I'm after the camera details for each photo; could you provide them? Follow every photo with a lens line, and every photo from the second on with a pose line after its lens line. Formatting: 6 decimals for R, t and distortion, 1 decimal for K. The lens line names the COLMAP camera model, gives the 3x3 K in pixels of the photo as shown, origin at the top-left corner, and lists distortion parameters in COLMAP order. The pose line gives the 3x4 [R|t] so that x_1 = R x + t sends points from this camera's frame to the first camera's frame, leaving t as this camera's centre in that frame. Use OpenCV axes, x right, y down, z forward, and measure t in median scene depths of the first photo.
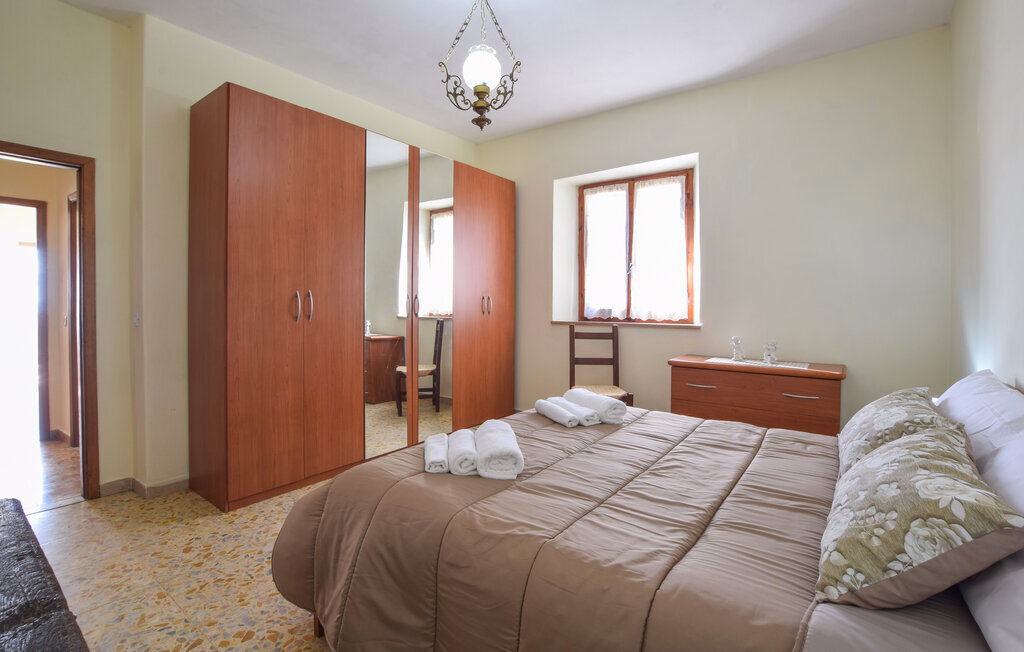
lens RADIAL K [[465.8, 0, 514.6], [0, 465.8, 301.2], [0, 0, 1]] dist [0.001896, 0.000035]
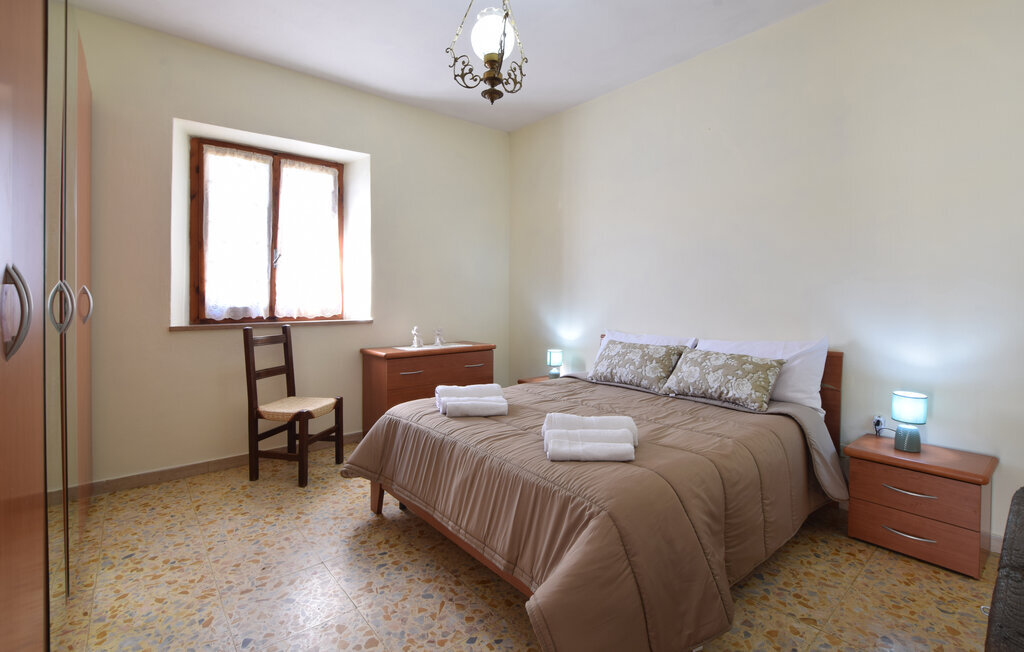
lens RADIAL K [[465.8, 0, 514.6], [0, 465.8, 301.2], [0, 0, 1]] dist [0.001896, 0.000035]
pose [[0.249651, -0.009913, 0.968285, -0.496444], [0.005200, 0.999947, 0.008897, 0.002592], [-0.968322, 0.002814, 0.249689, 0.390102]]
